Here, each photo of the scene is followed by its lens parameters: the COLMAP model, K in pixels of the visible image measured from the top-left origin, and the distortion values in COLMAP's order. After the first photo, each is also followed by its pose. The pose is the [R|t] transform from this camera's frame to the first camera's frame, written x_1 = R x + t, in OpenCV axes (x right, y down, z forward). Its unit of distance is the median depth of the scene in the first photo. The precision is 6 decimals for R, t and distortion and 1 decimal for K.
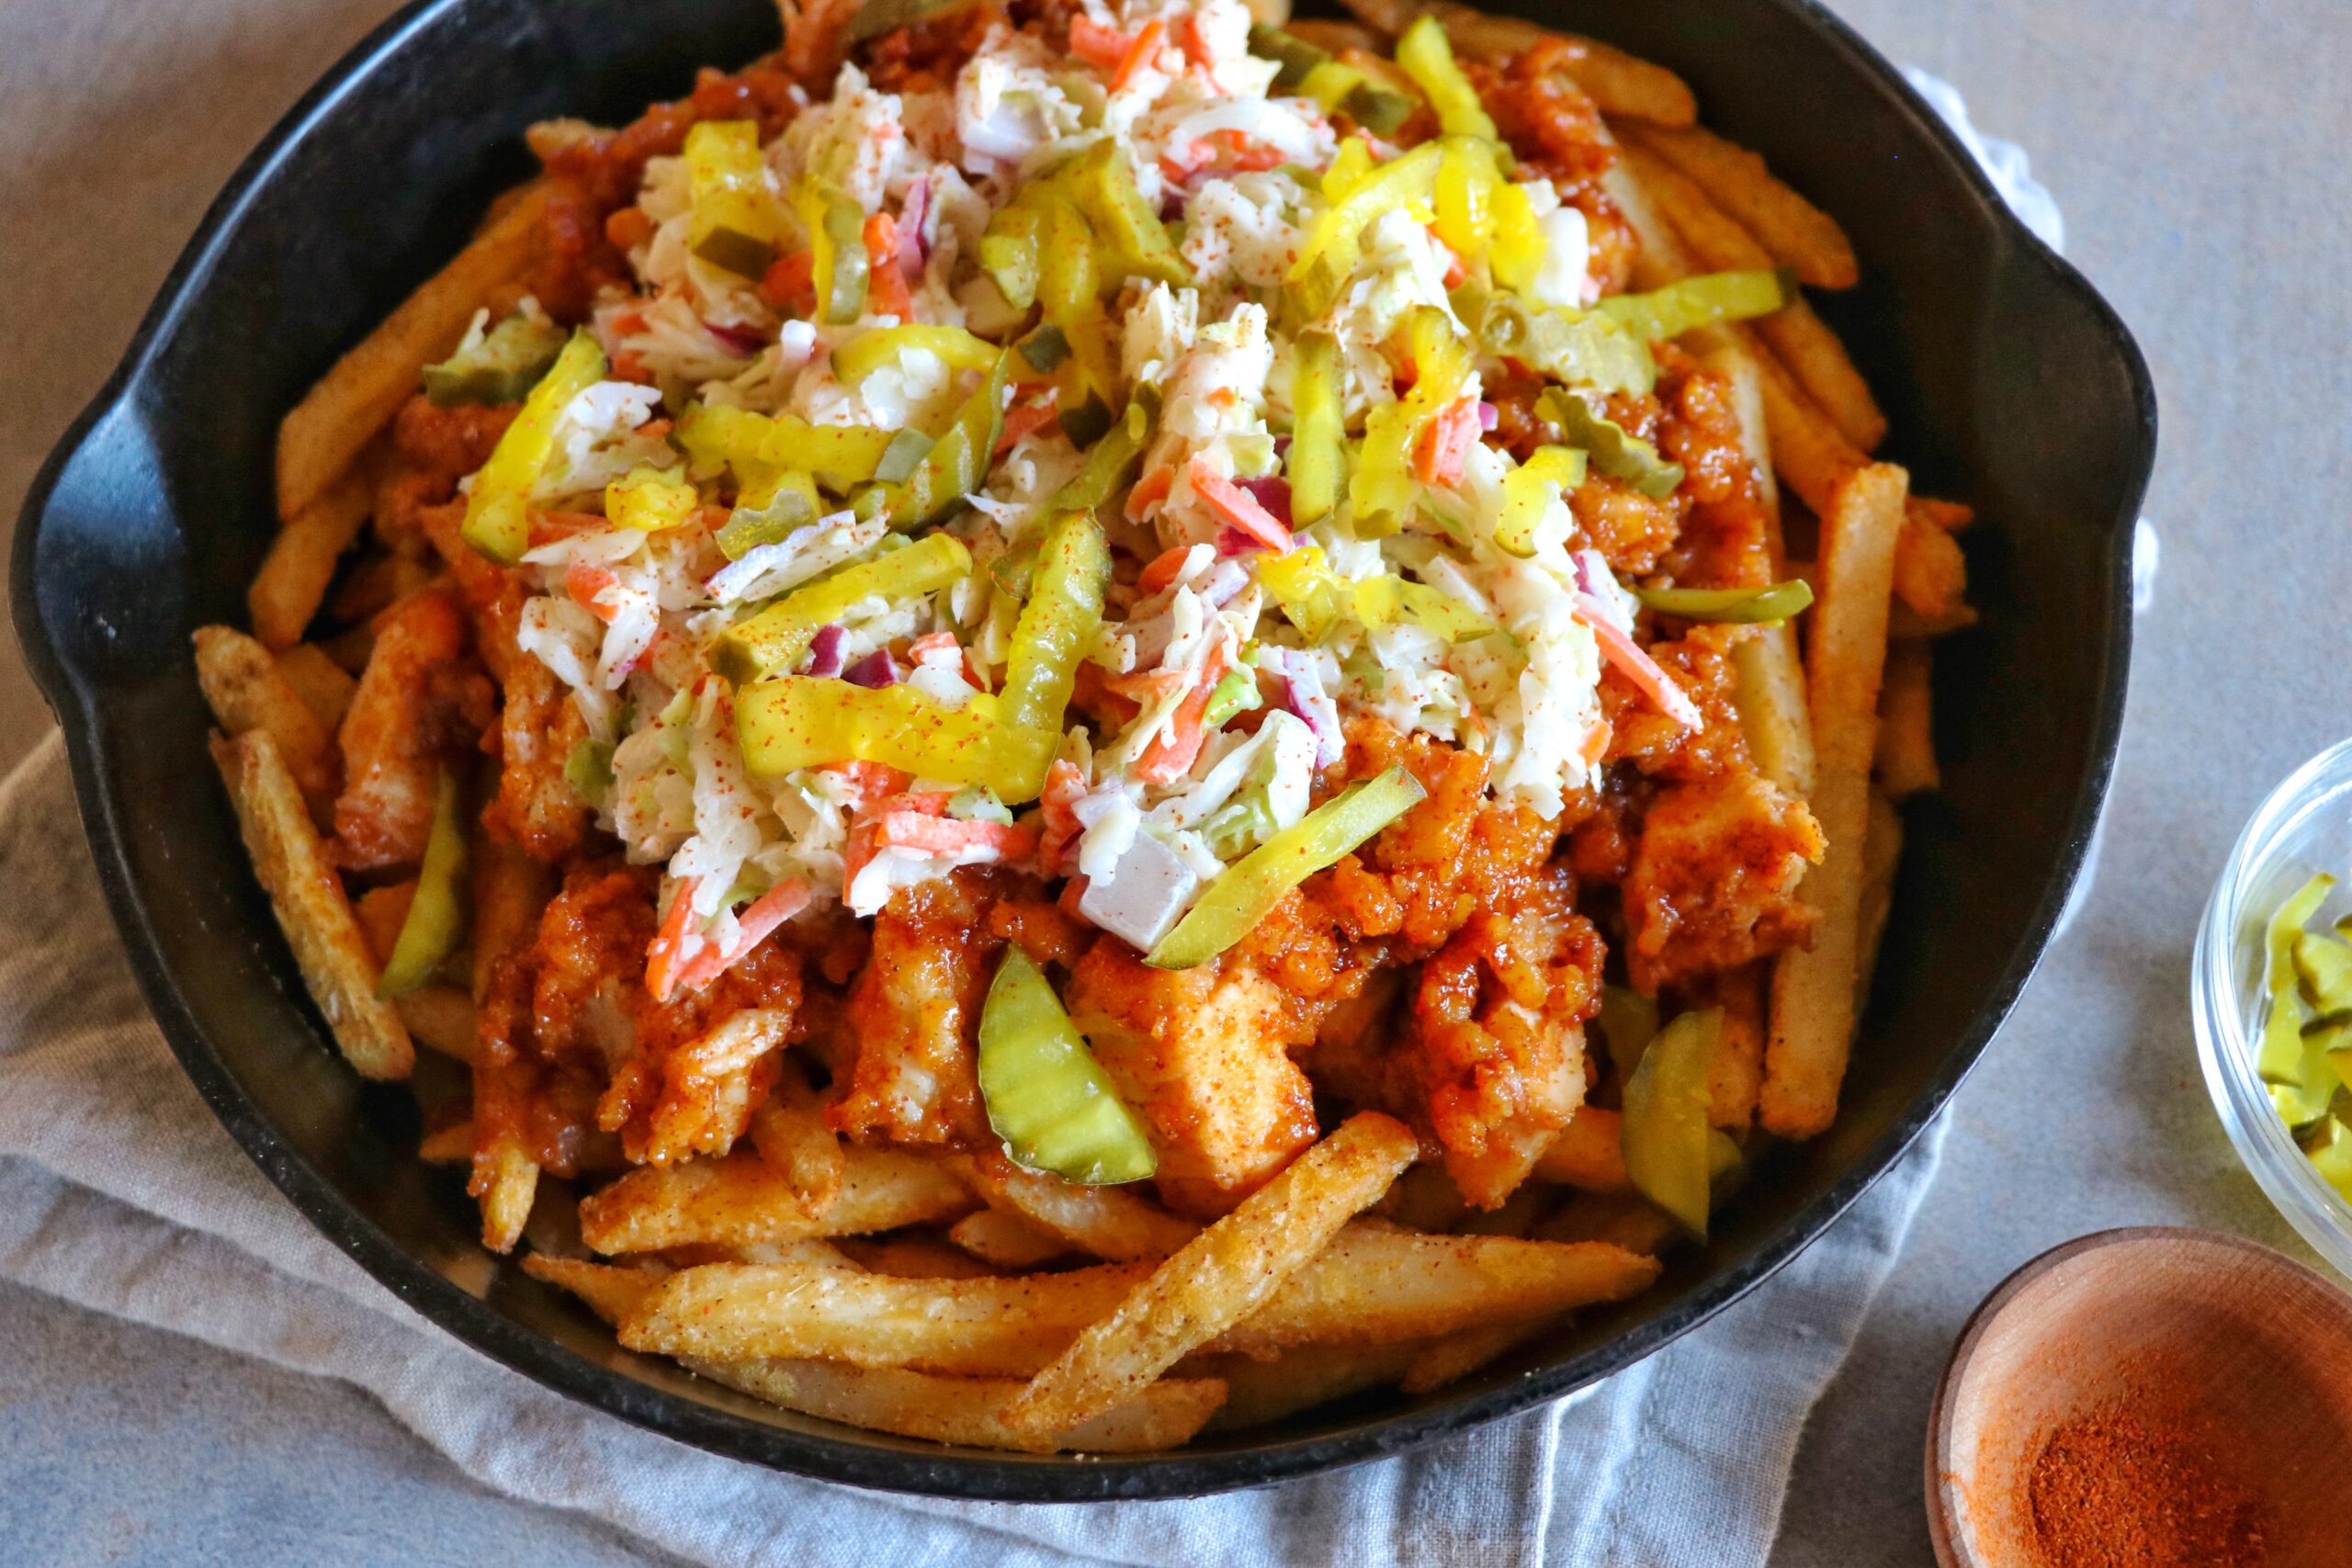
lens RADIAL K [[2574.9, 0, 1176.0], [0, 2574.9, 784.0], [0, 0, 1]] dist [-0.213086, 0.006405]
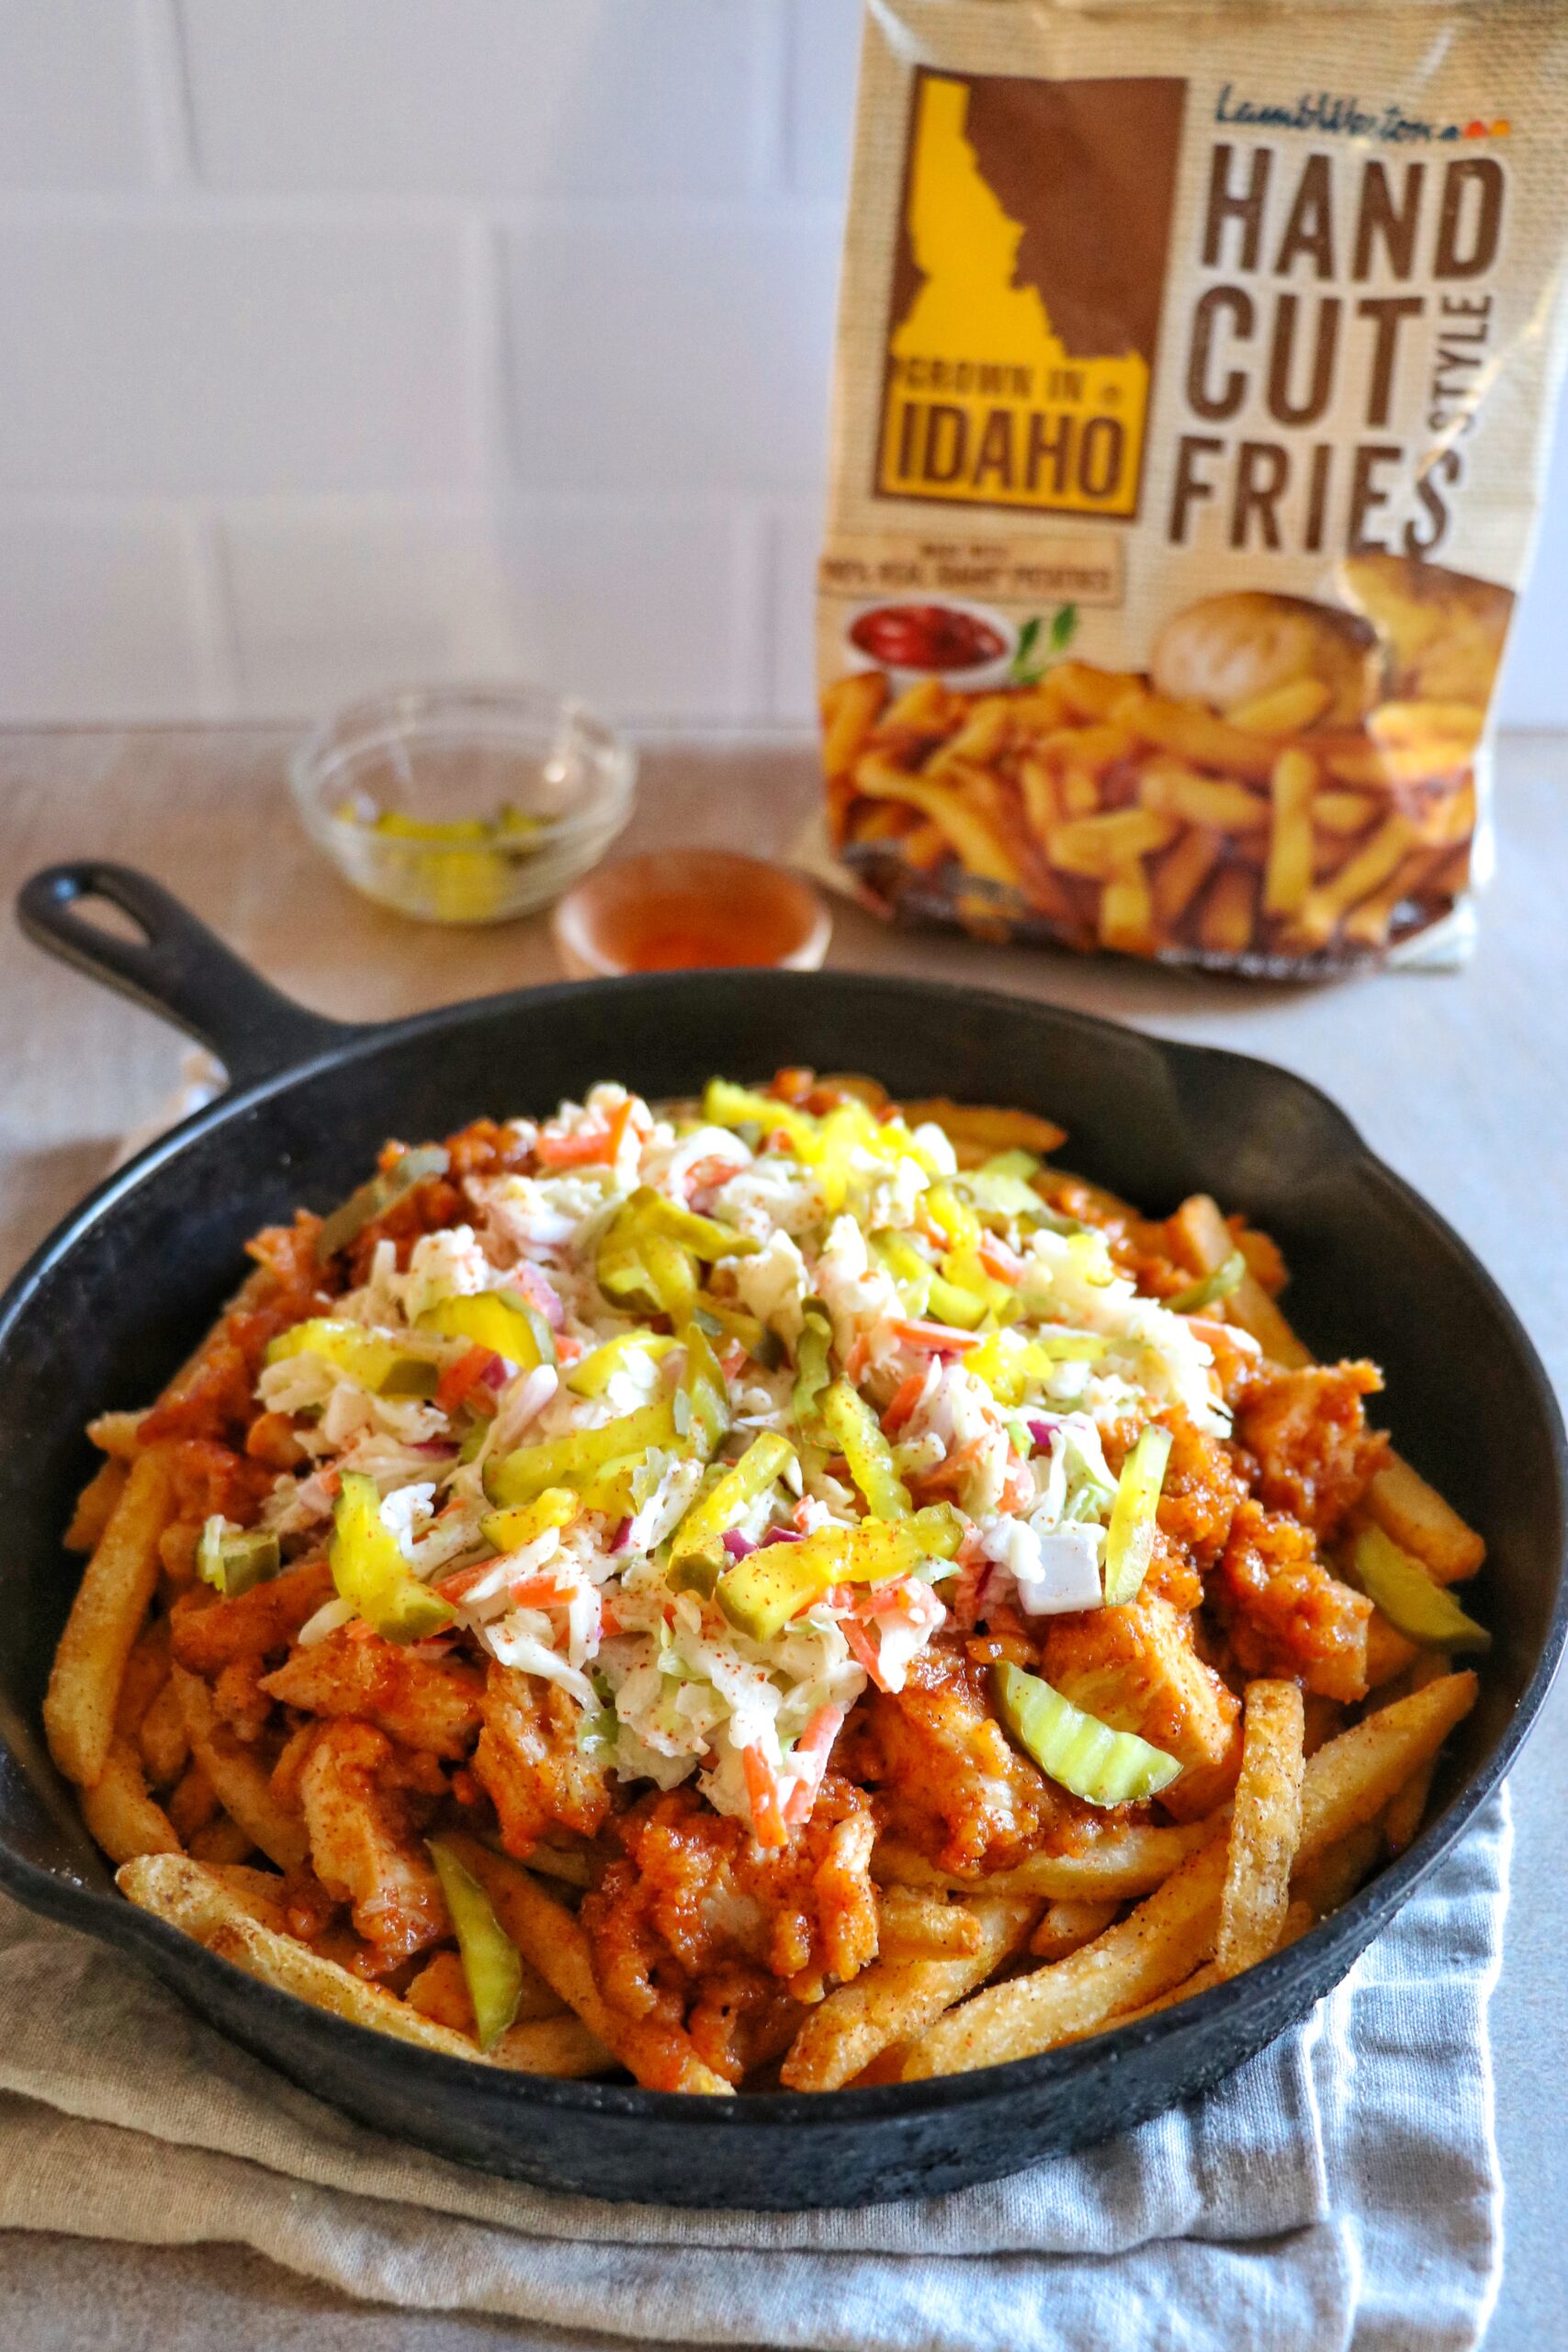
lens RADIAL K [[2434.6, 0, 784.0], [0, 2434.6, 1176.0], [0, 0, 1]] dist [-0.014833, 0.008558]
pose [[0.808470, -0.336353, 0.482953, -0.635204], [0.505029, 0.817836, -0.275843, 0.140590], [-0.302196, 0.466916, 0.831064, -0.082283]]
